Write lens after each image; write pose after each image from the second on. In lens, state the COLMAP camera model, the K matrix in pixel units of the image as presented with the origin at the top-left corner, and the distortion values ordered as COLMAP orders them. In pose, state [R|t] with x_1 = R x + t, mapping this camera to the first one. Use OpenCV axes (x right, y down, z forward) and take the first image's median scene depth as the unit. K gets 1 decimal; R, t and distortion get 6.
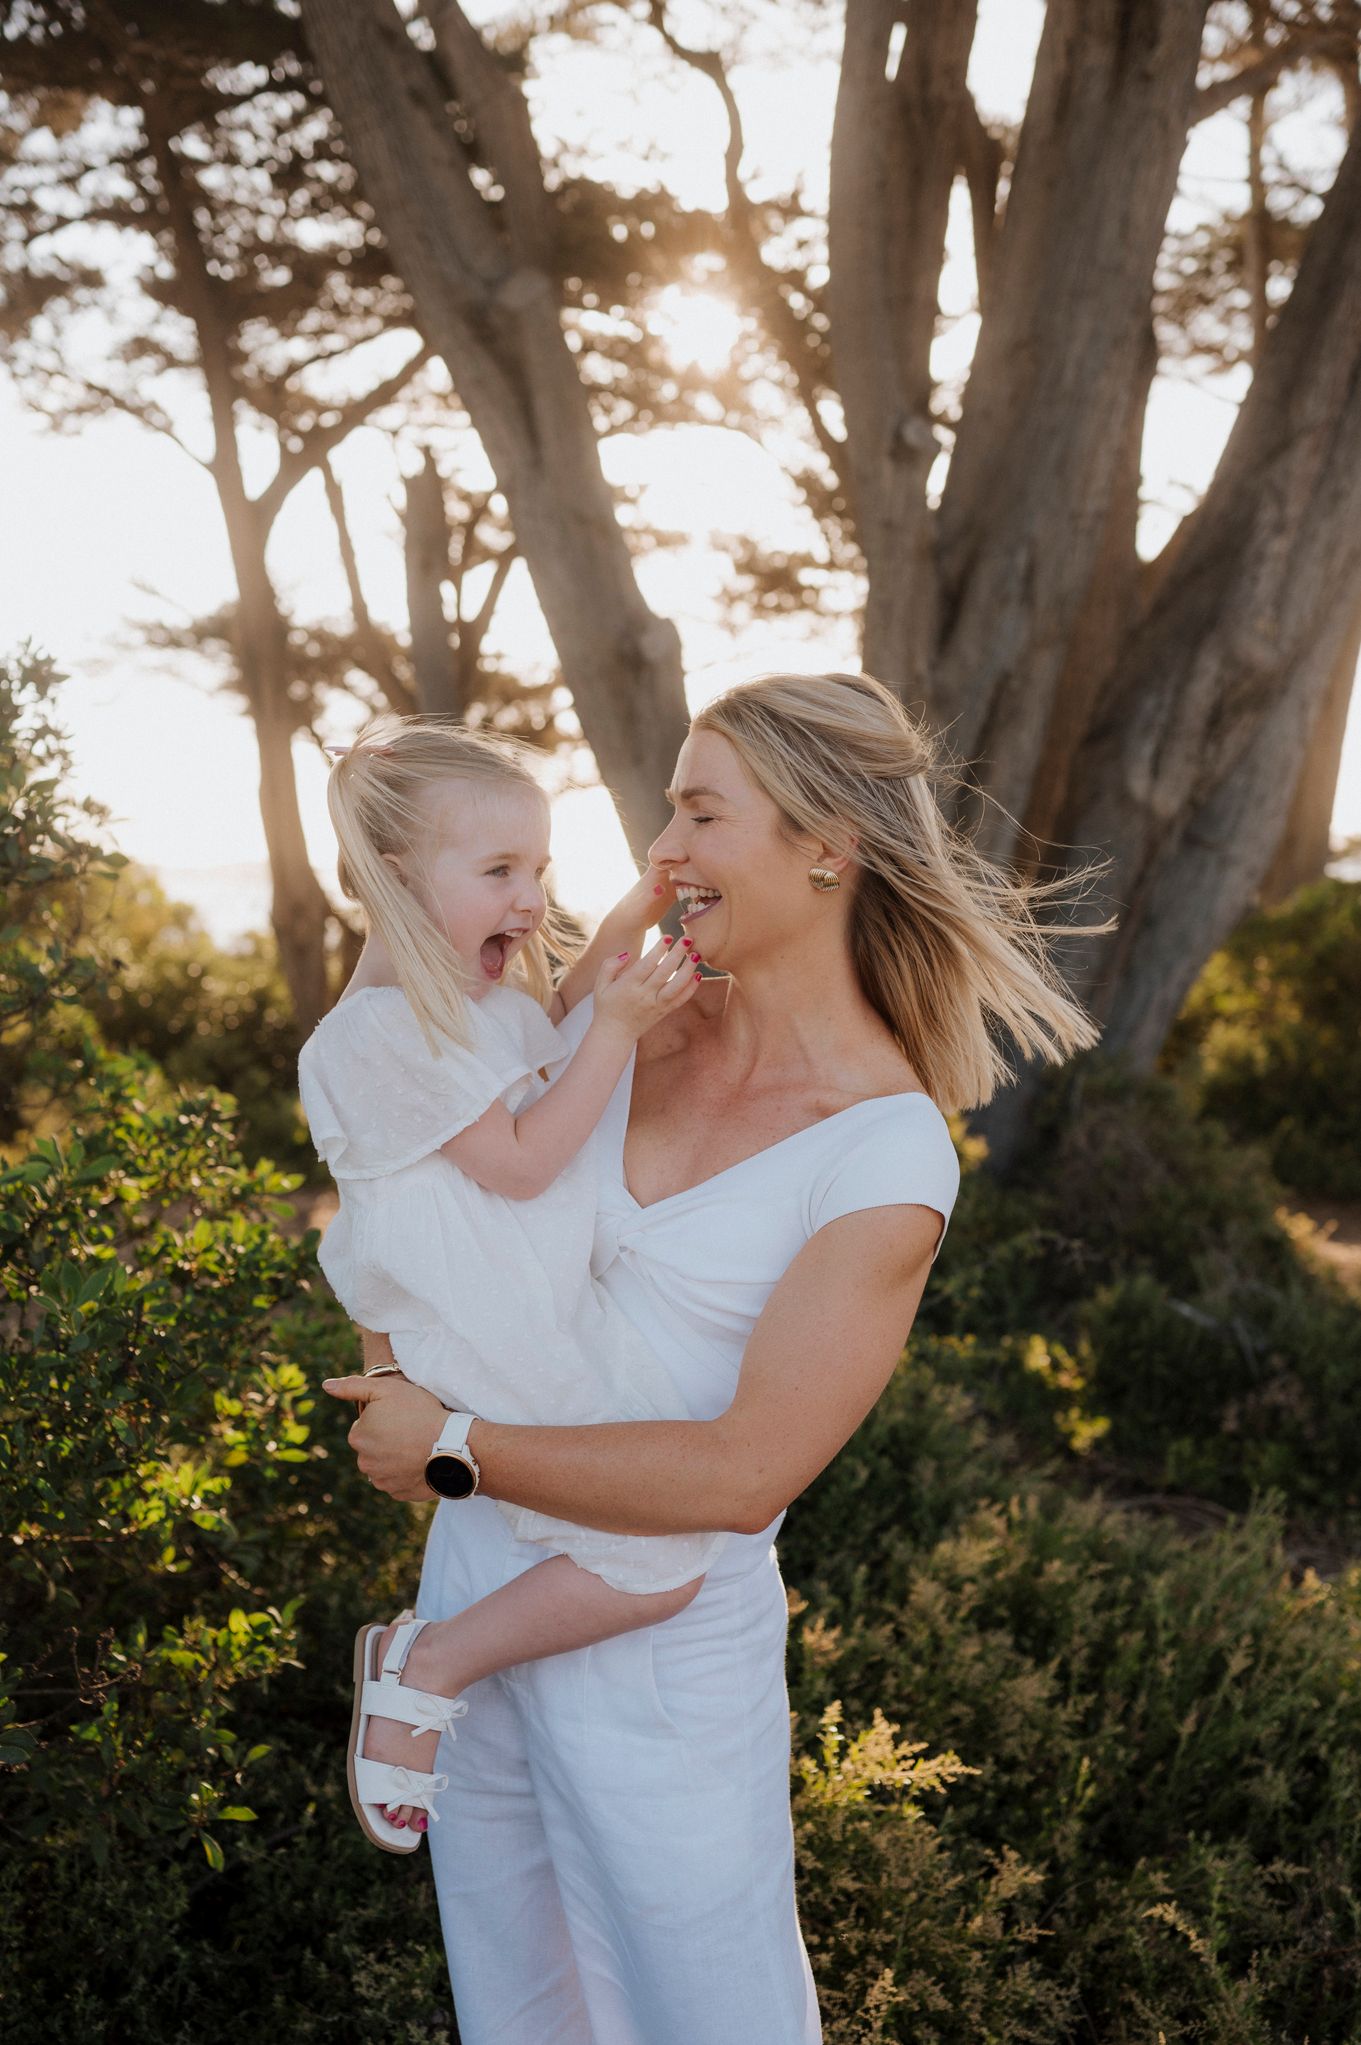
lens RADIAL K [[2016.3, 0, 680.5], [0, 2016.3, 1022.5], [0, 0, 1]] dist [0.003471, 0.006930]
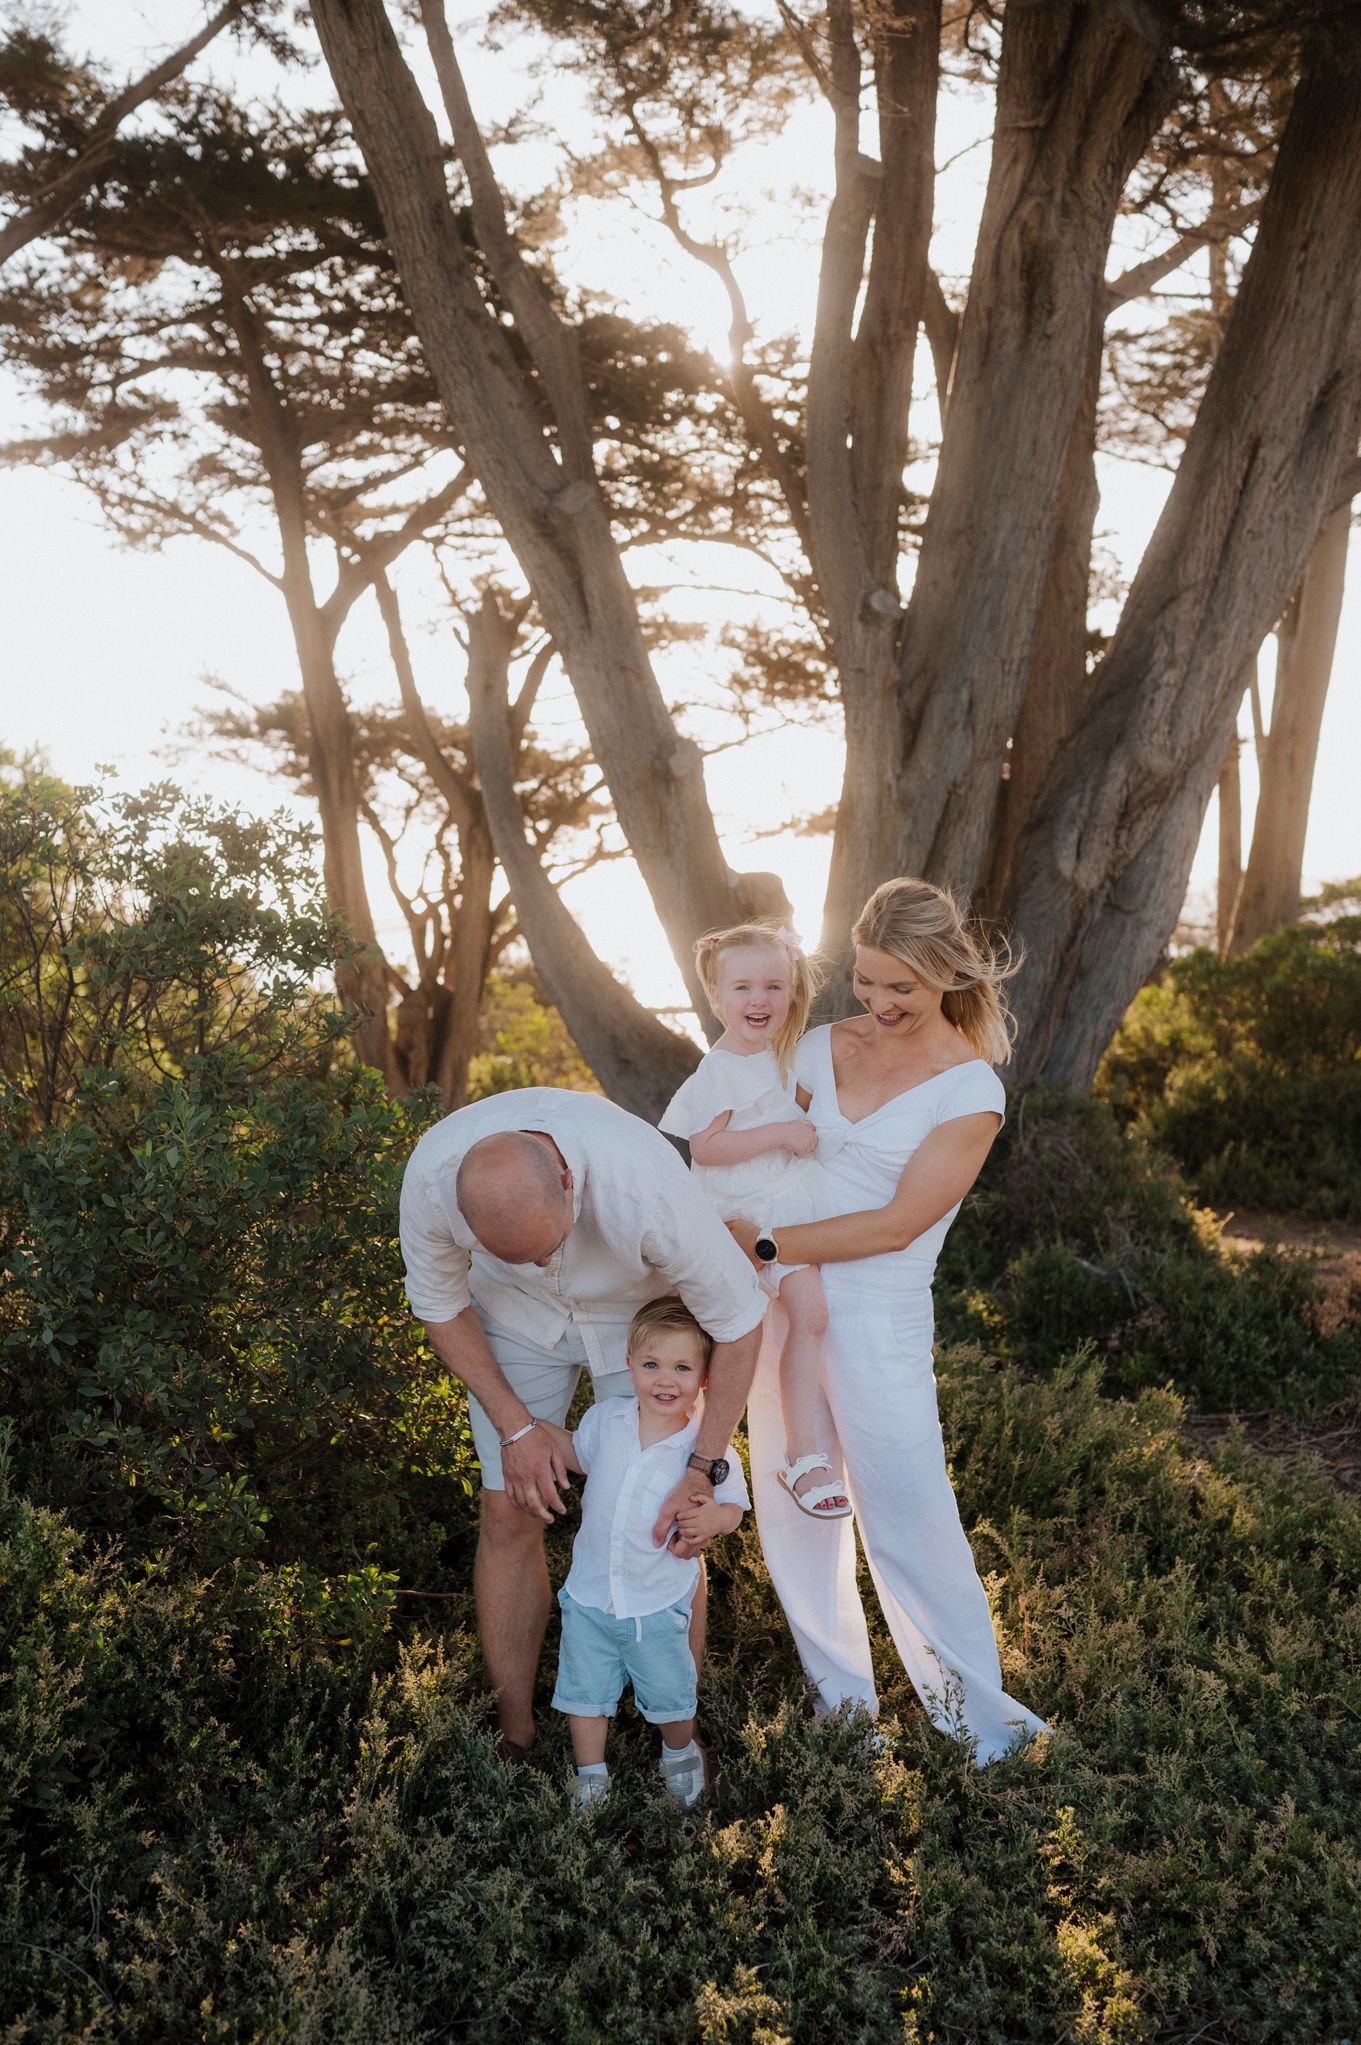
lens RADIAL K [[2088.5, 0, 660.3], [0, 2088.5, 1024.7], [0, 0, 1]] dist [0.015934, 0.006081]
pose [[0.999687, -0.015859, -0.019330, -0.002451], [0.015379, 0.999576, -0.024712, 0.009779], [0.019714, 0.024407, 0.999508, -0.296905]]
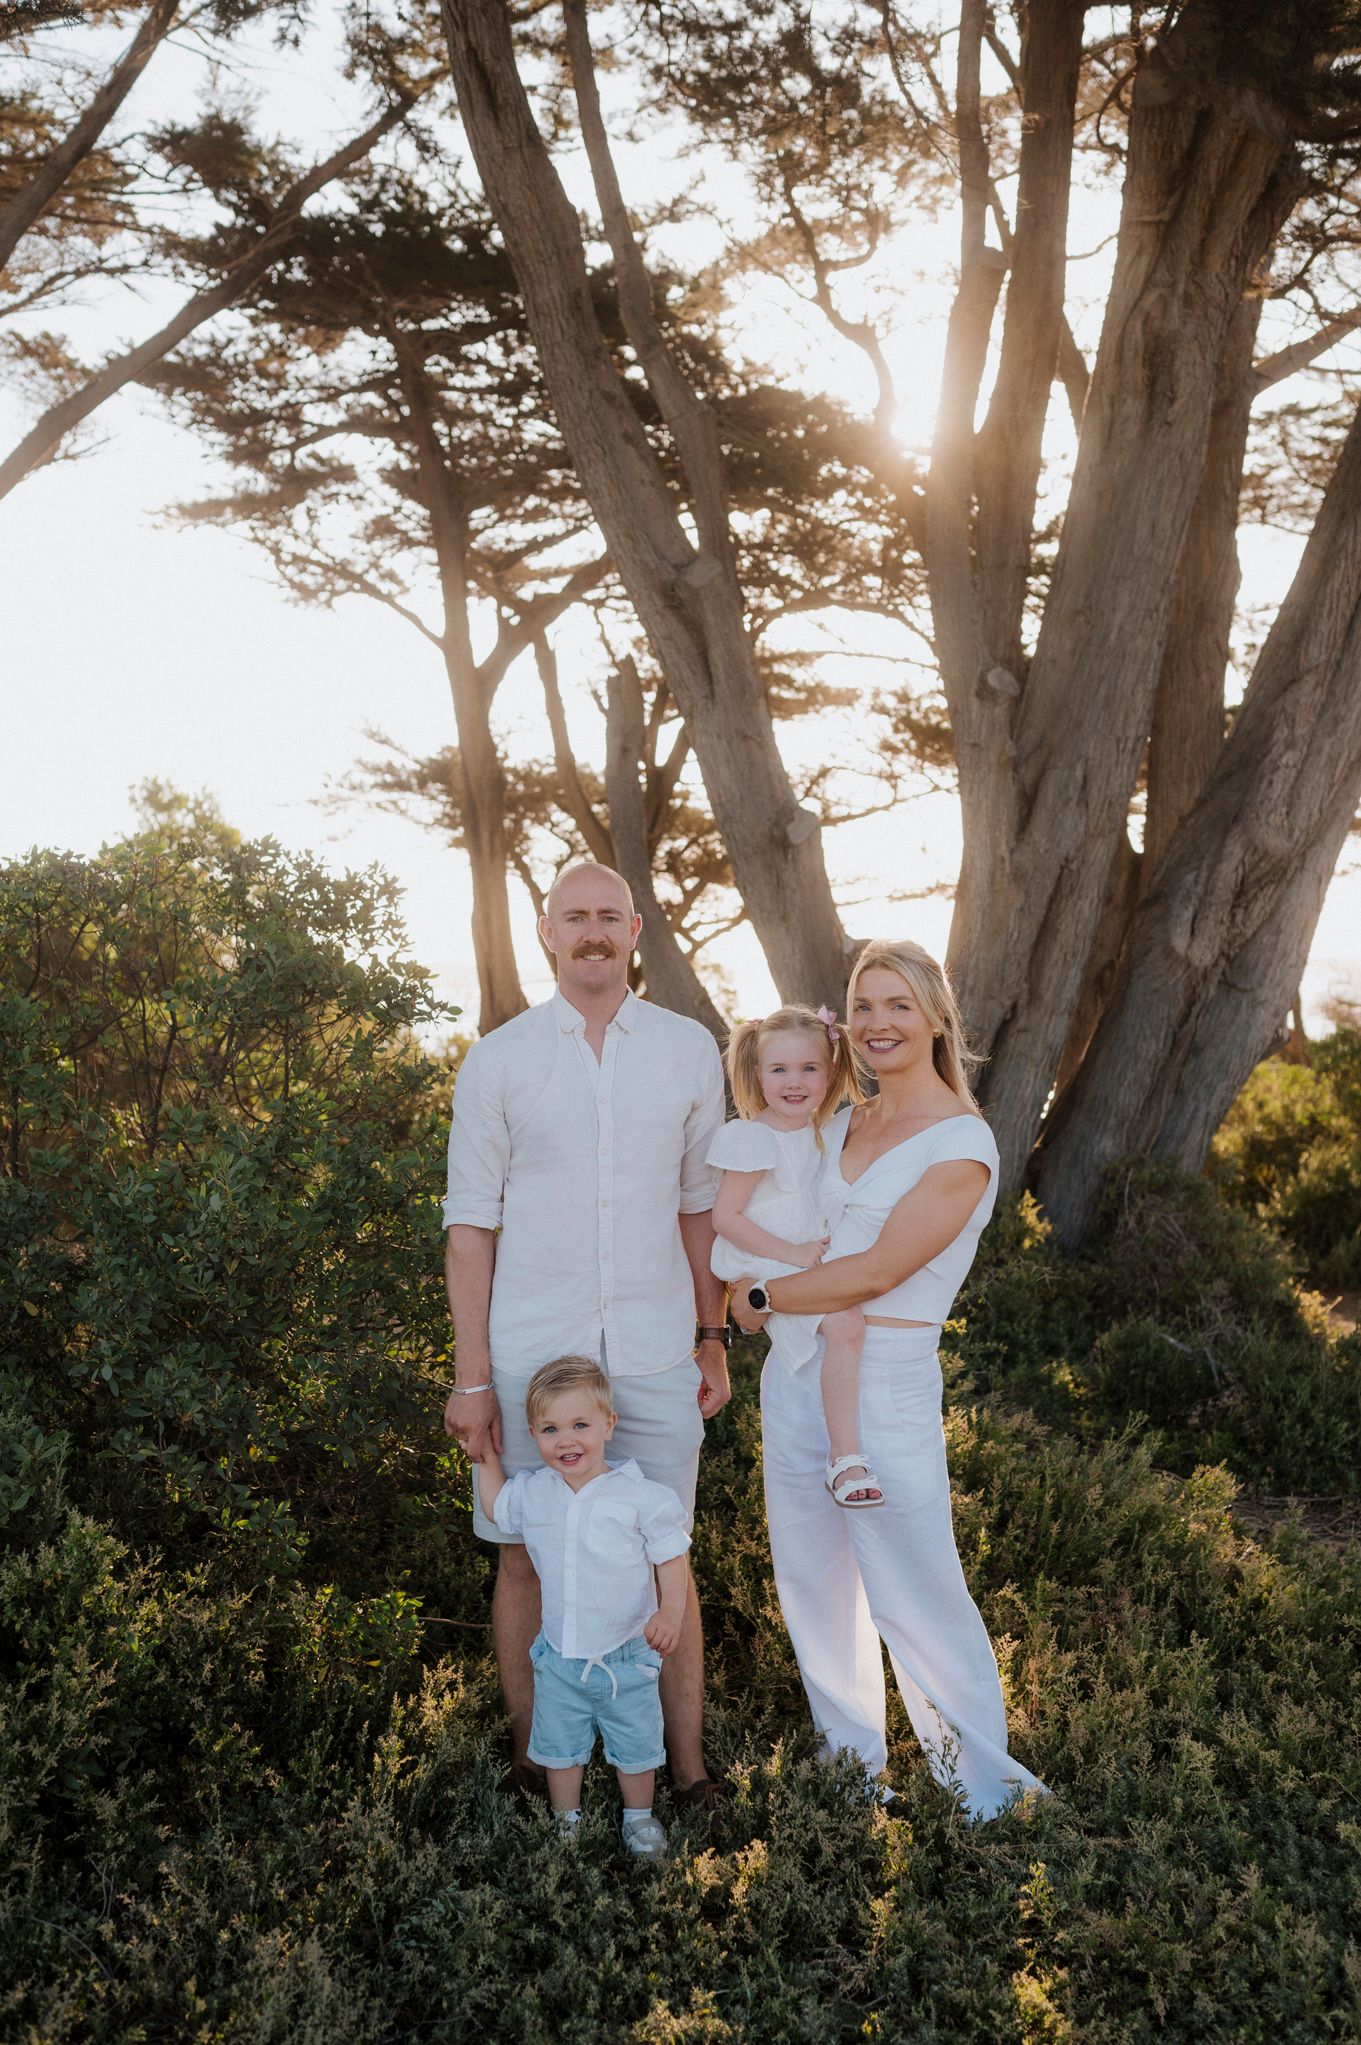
lens RADIAL K [[2088.5, 0, 660.3], [0, 2088.5, 1024.7], [0, 0, 1]] dist [0.015934, 0.006081]
pose [[0.994632, 0.019127, -0.101697, 0.035818], [-0.024346, 0.998436, -0.050330, 0.007638], [0.100575, 0.052535, 0.993541, -0.322725]]
